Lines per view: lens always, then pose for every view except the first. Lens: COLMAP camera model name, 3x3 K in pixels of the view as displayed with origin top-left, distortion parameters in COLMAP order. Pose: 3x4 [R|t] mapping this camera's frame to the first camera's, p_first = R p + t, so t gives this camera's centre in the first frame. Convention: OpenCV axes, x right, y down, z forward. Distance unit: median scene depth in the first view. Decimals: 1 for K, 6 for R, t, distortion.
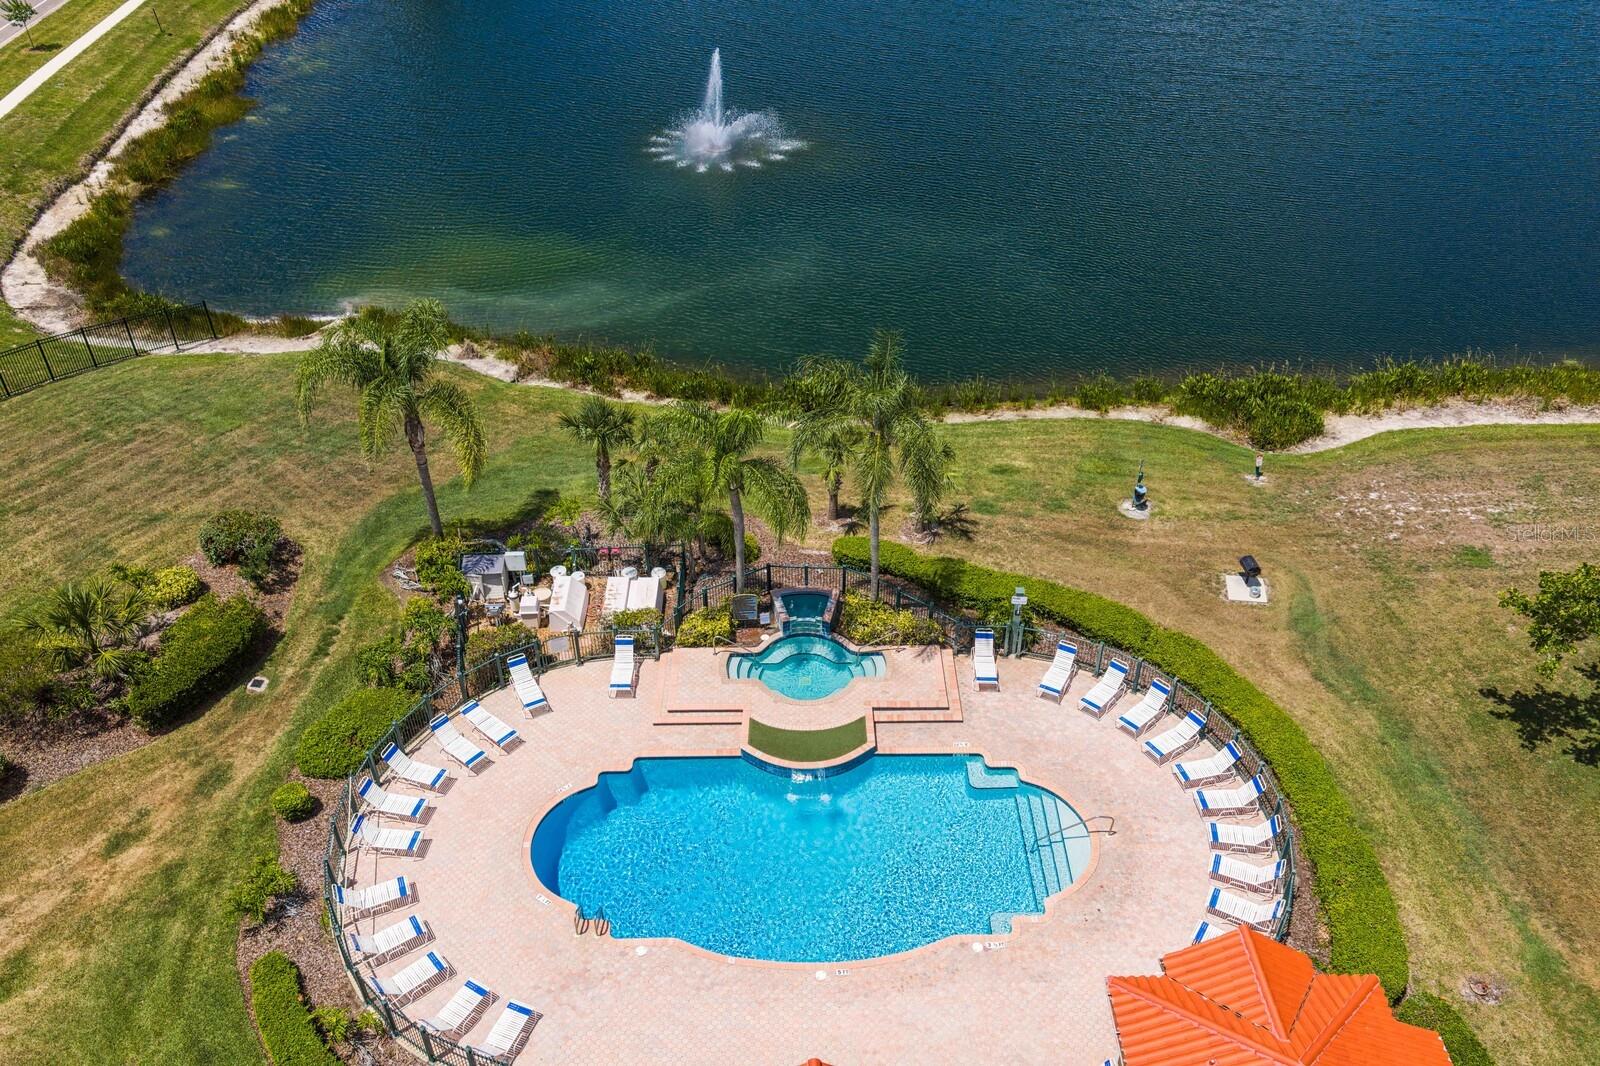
lens RADIAL K [[1304.0, 0, 800.0], [0, 1304.0, 533.0], [0, 0, 1]] dist [0.045209, -0.069933]
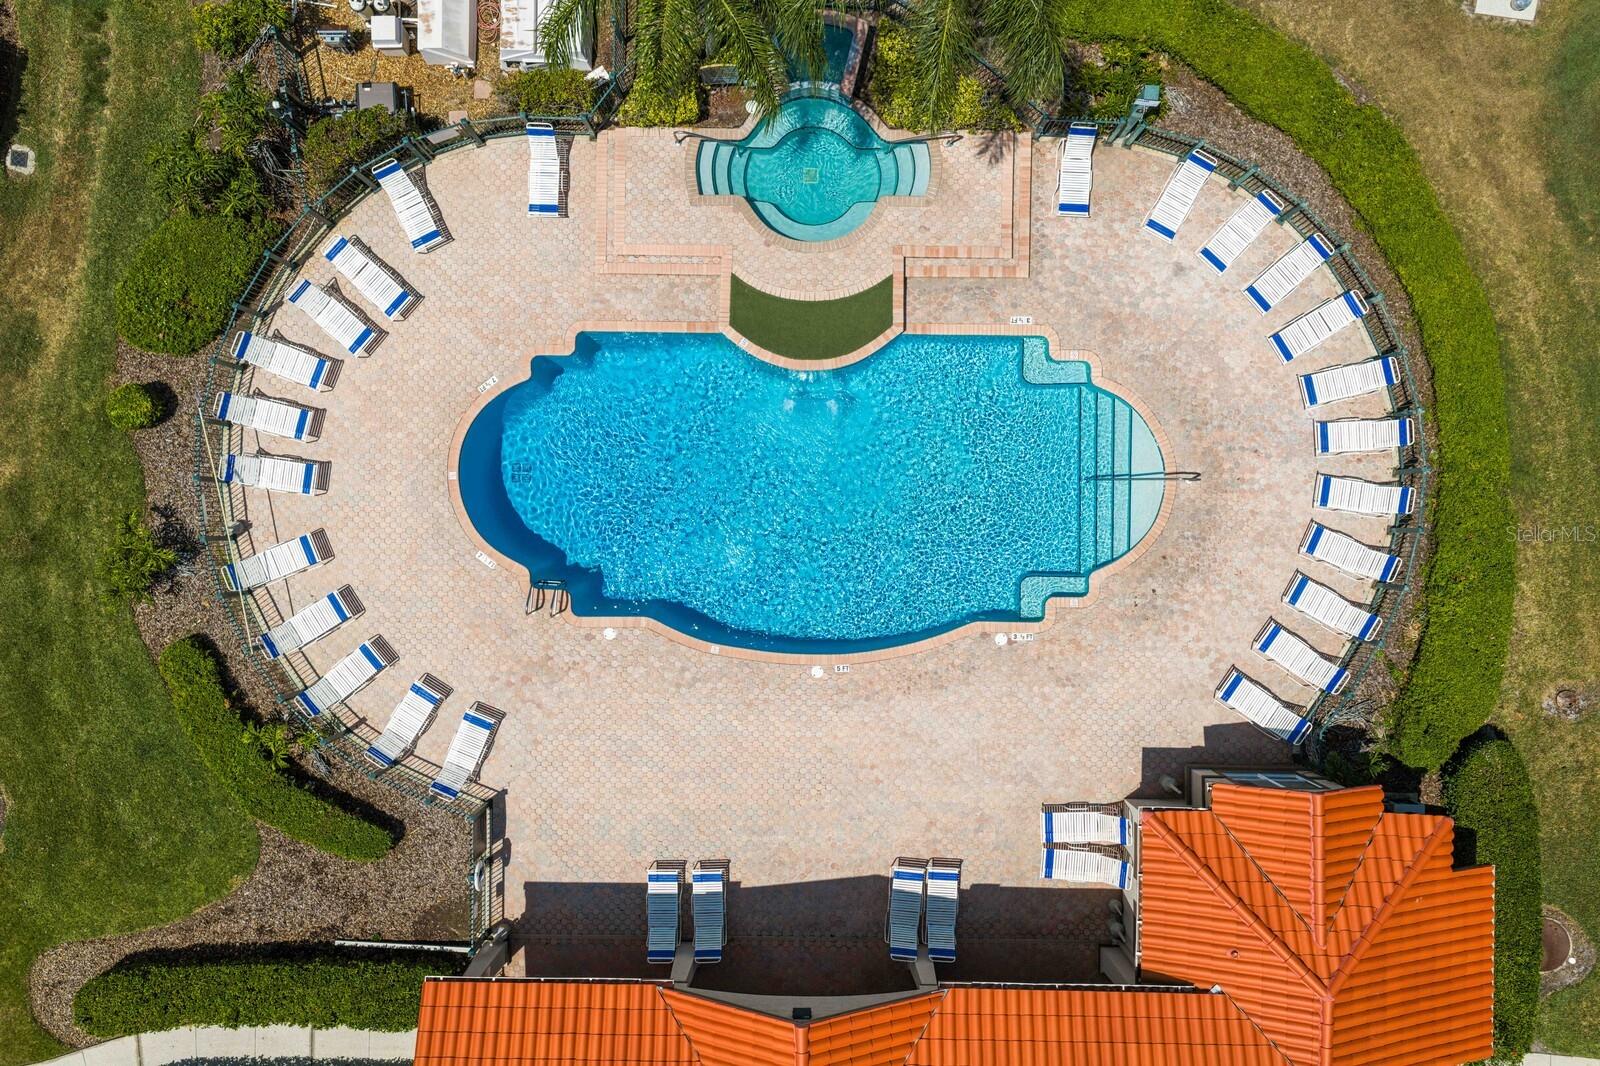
lens RADIAL K [[1304.0, 0, 800.0], [0, 1304.0, 533.0], [0, 0, 1]] dist [0.045209, -0.069933]
pose [[0.999789, 0.020402, 0.002302, 0.000364], [-0.014182, 0.605185, 0.795959, -0.375258], [0.014845, -0.795823, 0.605347, 0.497874]]
